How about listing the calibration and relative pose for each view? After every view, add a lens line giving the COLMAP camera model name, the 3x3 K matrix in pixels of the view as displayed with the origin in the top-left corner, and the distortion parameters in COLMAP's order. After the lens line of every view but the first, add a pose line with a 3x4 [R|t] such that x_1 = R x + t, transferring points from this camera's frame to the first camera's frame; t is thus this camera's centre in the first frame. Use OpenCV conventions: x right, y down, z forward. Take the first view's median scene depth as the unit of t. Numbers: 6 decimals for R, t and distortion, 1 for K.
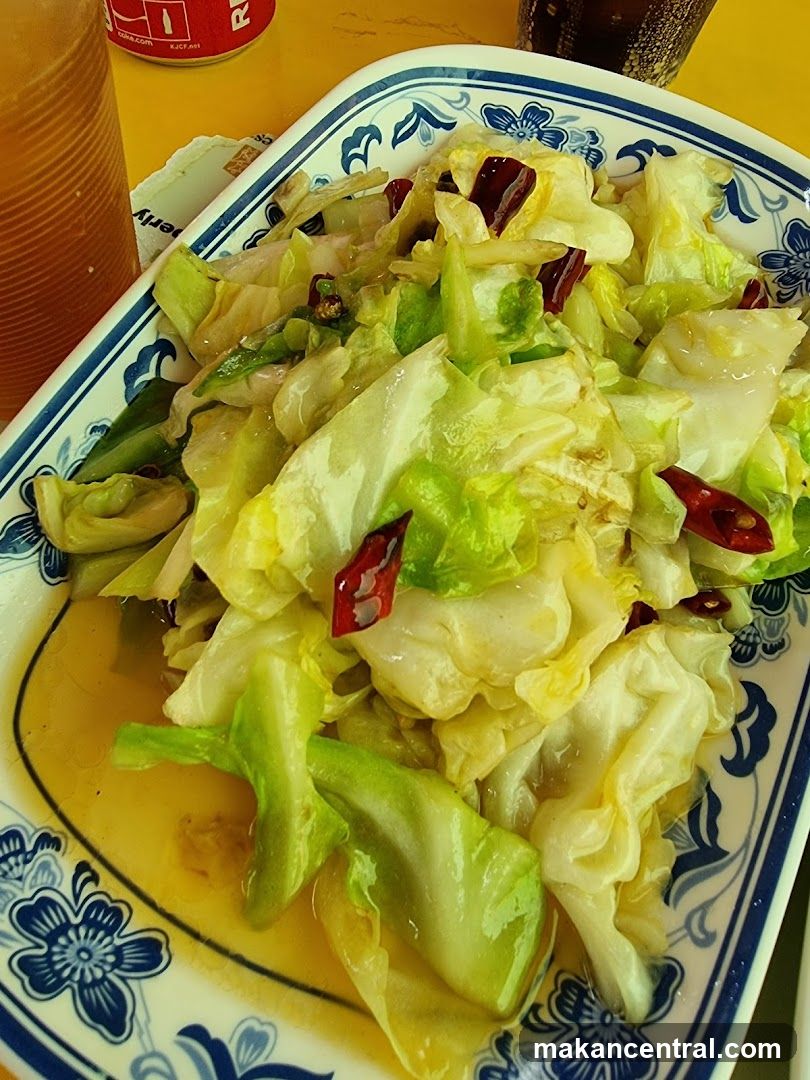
lens RADIAL K [[927.1, 0, 405.0], [0, 927.1, 540.0], [0, 0, 1]] dist [-0.002344, -0.001724]
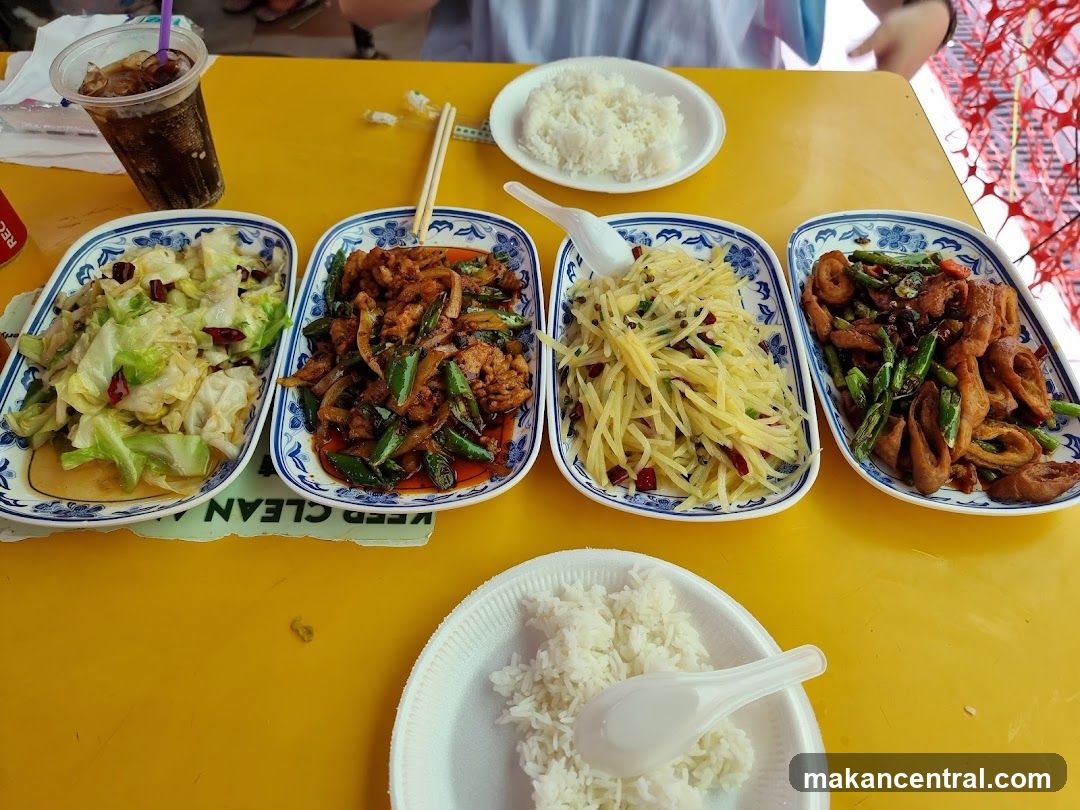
lens RADIAL K [[717.0, 0, 540.0], [0, 717.0, 405.0], [0, 0, 1]] dist [-0.037614, -0.000335]
pose [[0.847034, -0.425094, 0.319105, 0.344331], [0.454955, 0.890250, -0.021693, 0.706609], [-0.274861, 0.163553, 0.947471, -1.555570]]
